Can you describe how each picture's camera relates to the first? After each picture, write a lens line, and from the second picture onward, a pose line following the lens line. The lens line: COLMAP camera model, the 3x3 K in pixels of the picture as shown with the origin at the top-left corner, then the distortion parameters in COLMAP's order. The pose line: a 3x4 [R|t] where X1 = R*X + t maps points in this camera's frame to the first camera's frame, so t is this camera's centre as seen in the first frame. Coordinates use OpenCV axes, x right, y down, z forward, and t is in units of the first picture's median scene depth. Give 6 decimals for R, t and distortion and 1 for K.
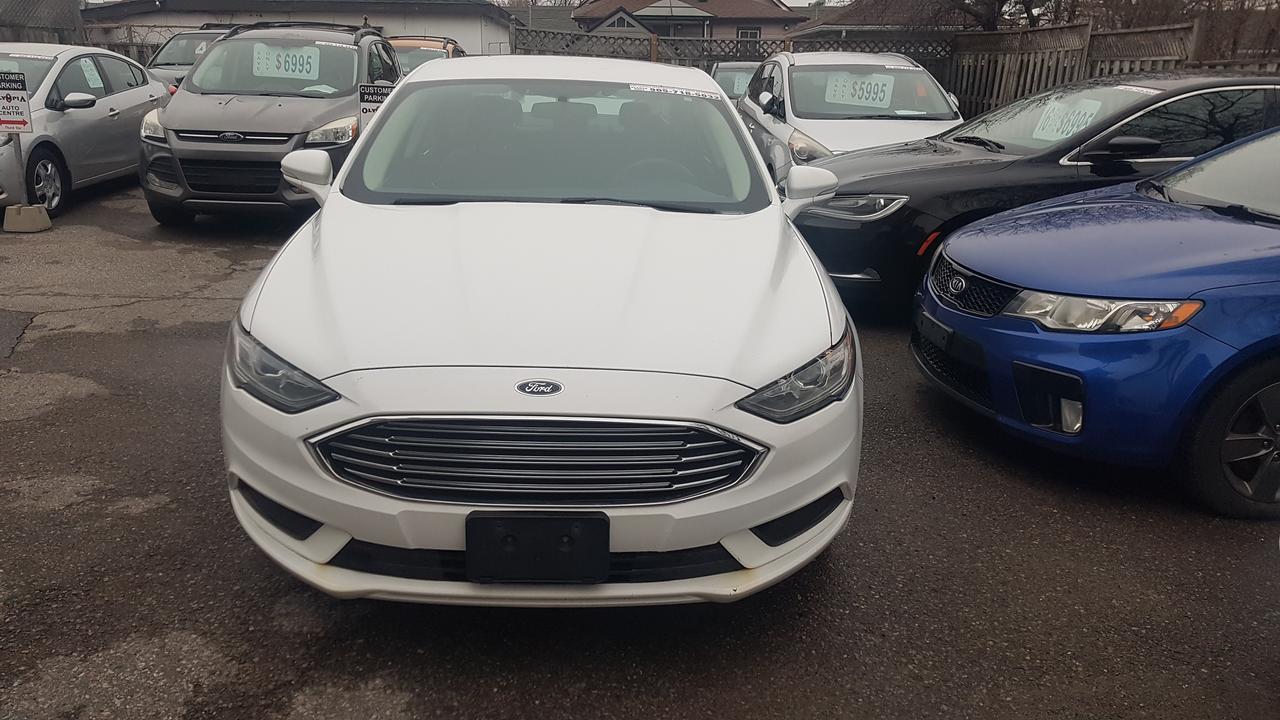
lens RADIAL K [[964.7, 0, 634.3], [0, 964.7, 349.1], [0, 0, 1]] dist [0.058317, -0.085197]
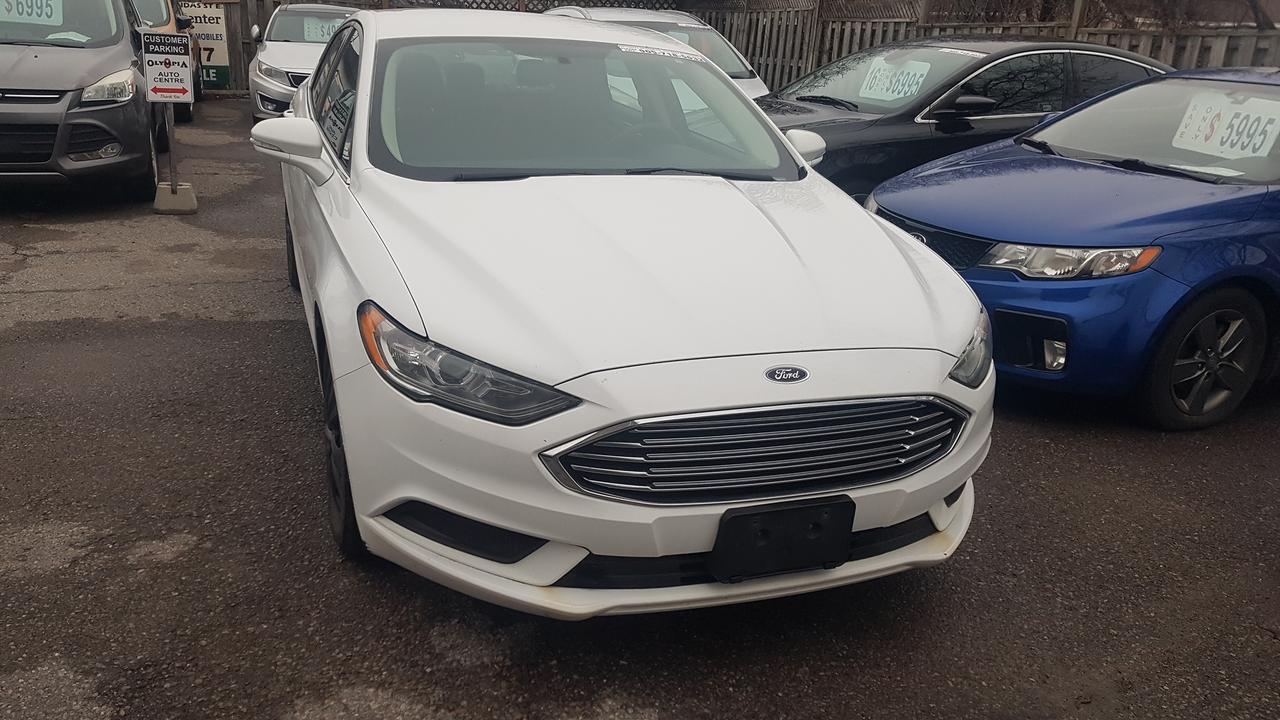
lens RADIAL K [[964.7, 0, 625.2], [0, 964.7, 351.1], [0, 0, 1]] dist [0.058317, -0.085197]
pose [[0.953706, -0.077428, 0.290603, -0.350875], [0.063178, 0.996309, 0.058119, -0.032470], [-0.294031, -0.037069, 0.955077, 0.086817]]
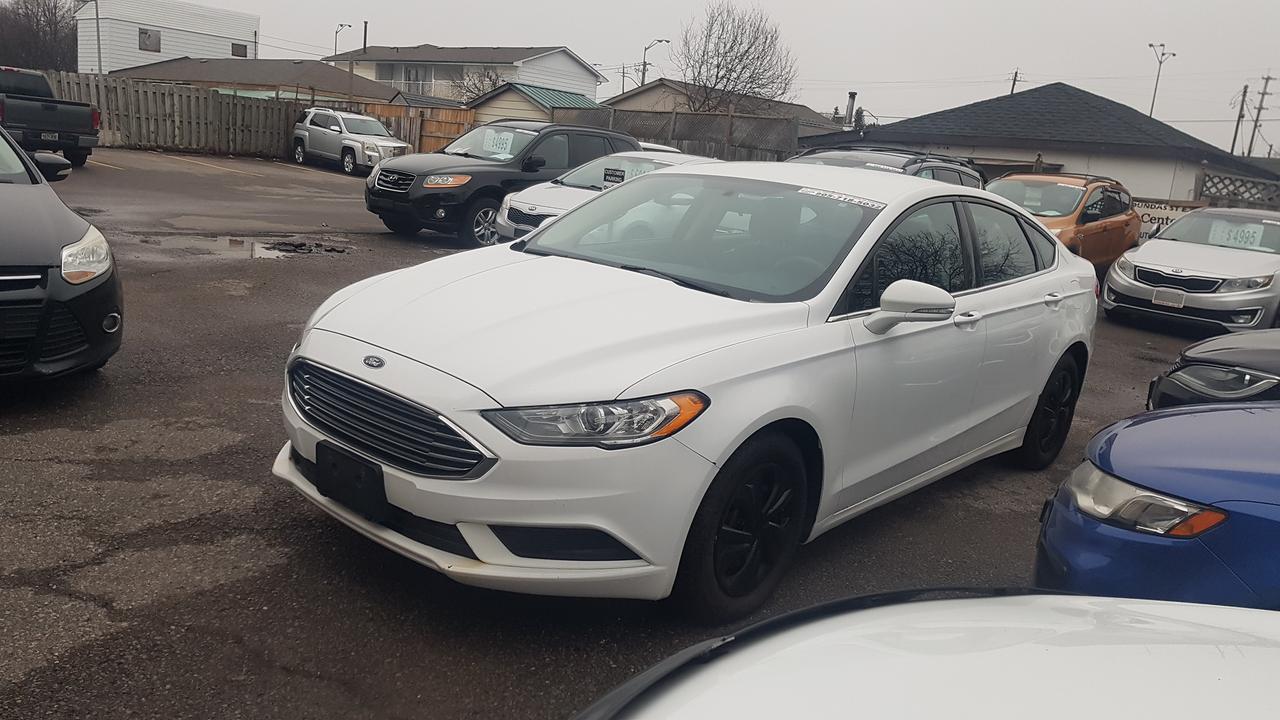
lens RADIAL K [[964.7, 0, 645.3], [0, 964.7, 366.6], [0, 0, 1]] dist [0.058317, -0.085197]
pose [[0.744150, 0.201945, -0.636756, 0.685788], [-0.273468, 0.961771, -0.014569, -0.024082], [0.609471, 0.184974, 0.770928, 0.131840]]
